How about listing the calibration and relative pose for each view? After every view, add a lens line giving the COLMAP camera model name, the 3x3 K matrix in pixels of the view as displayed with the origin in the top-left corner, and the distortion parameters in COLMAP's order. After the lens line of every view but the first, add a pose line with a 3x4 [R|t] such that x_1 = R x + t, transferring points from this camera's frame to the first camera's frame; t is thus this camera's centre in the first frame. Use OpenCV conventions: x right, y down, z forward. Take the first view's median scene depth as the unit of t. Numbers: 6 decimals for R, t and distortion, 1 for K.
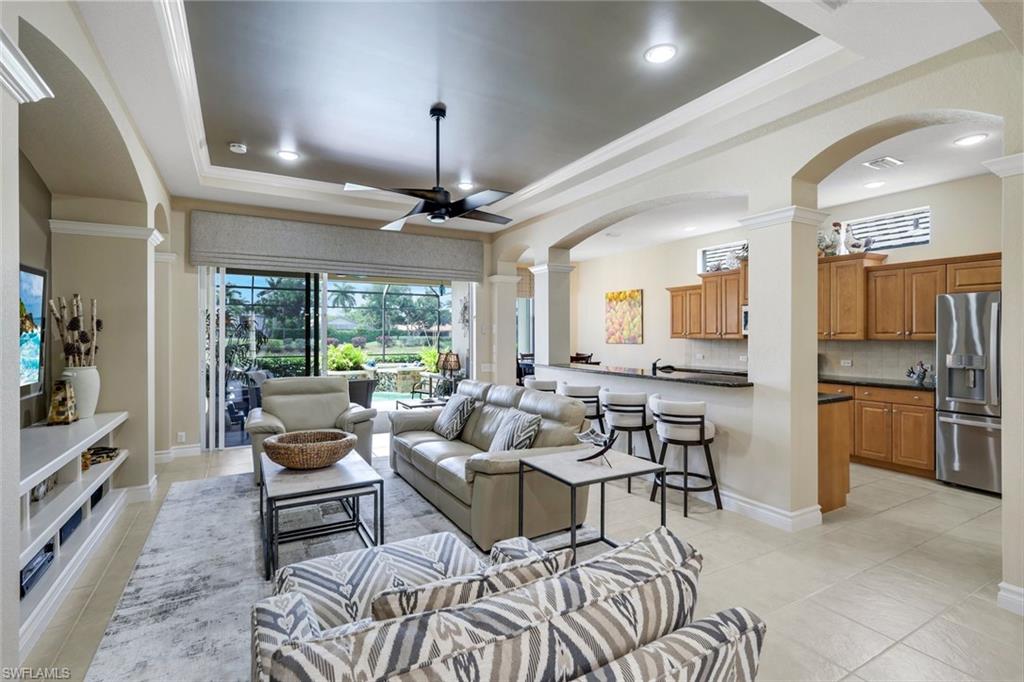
lens RADIAL K [[481.0, 0, 511.0], [0, 481.0, 333.9], [0, 0, 1]] dist [0.000941, 0.000187]
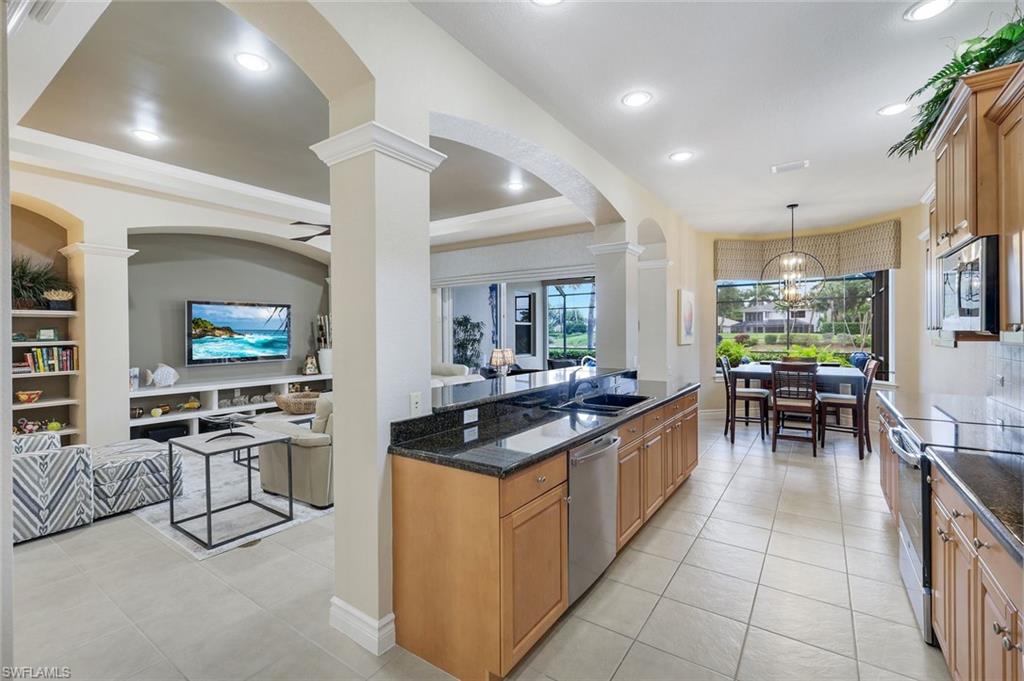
lens RADIAL K [[449.8, 0, 510.8], [0, 449.8, 332.4], [0, 0, 1]] dist [0.002140, 0.000229]
pose [[0.435926, -0.000226, -0.899983, 0.784943], [0.007879, 0.999963, 0.003565, -0.001347], [0.899948, -0.008645, 0.435911, 0.590094]]
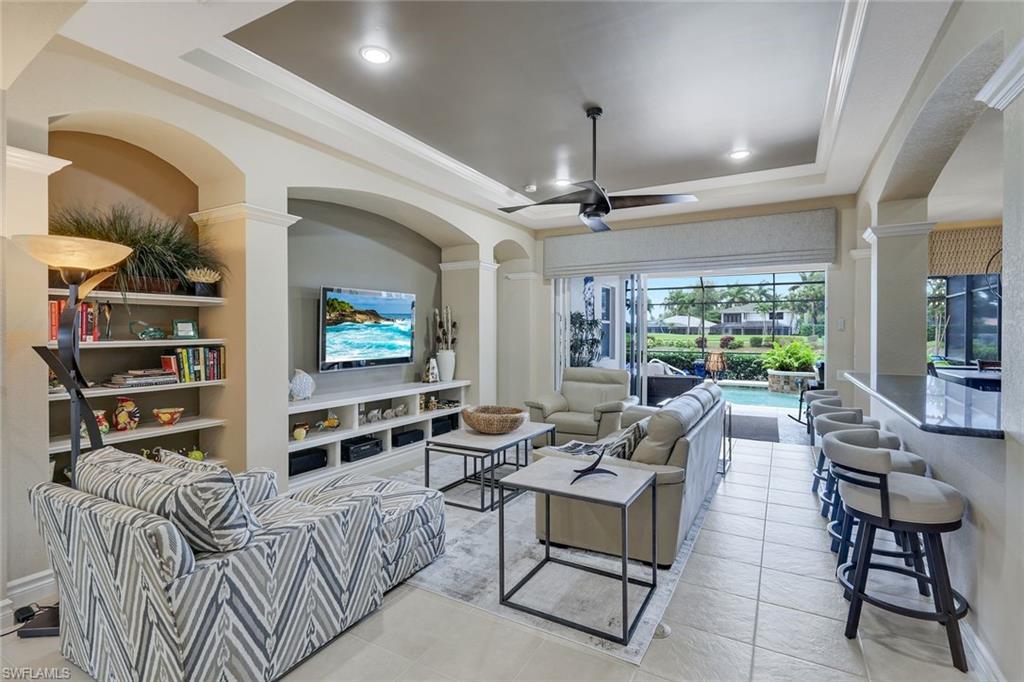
lens RADIAL K [[482.3, 0, 511.0], [0, 482.3, 334.6], [0, 0, 1]] dist [0.003881, 0.000782]
pose [[0.515438, 0.005695, -0.856908, 0.439464], [0.001241, 0.999972, 0.007392, 0.001064], [0.856926, -0.004873, 0.515417, 0.225055]]
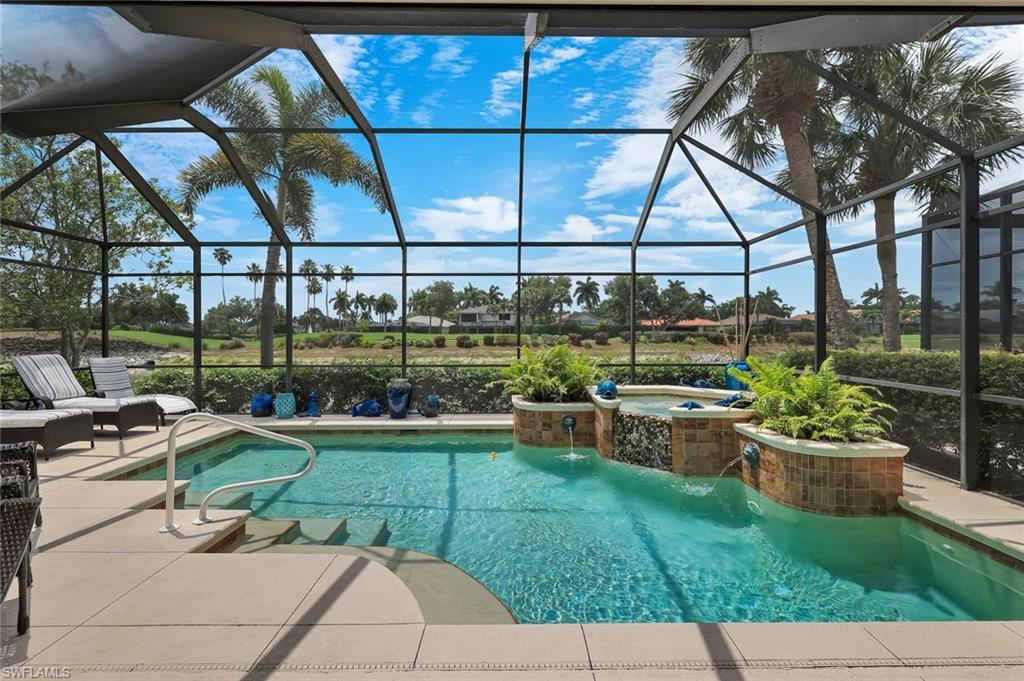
lens RADIAL K [[449.8, 0, 510.8], [0, 449.8, 332.4], [0, 0, 1]] dist [0.002140, 0.000229]
pose [[0.873016, -0.001779, -0.487688, -0.454214], [0.004670, 0.999978, 0.004713, 0.018710], [0.487669, -0.006392, 0.873005, 1.629934]]
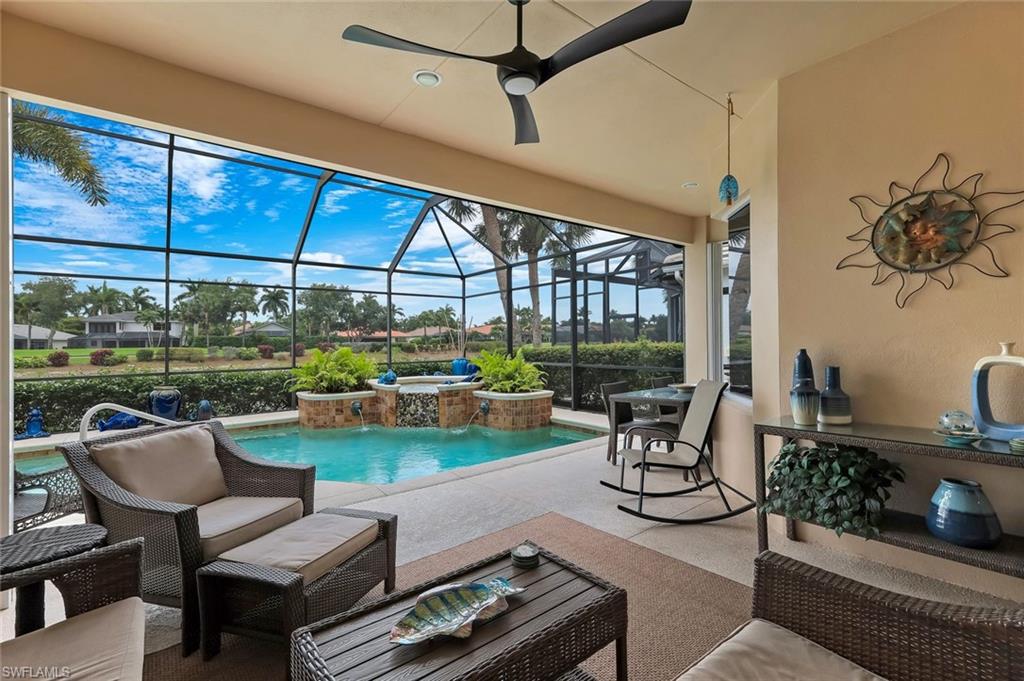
lens RADIAL K [[449.8, 0, 510.8], [0, 449.8, 332.4], [0, 0, 1]] dist [0.002140, 0.000229]
pose [[0.987831, -0.011360, 0.155116, -0.612243], [0.013785, 0.999799, -0.014570, 0.038772], [-0.154919, 0.016531, 0.987789, 1.150136]]
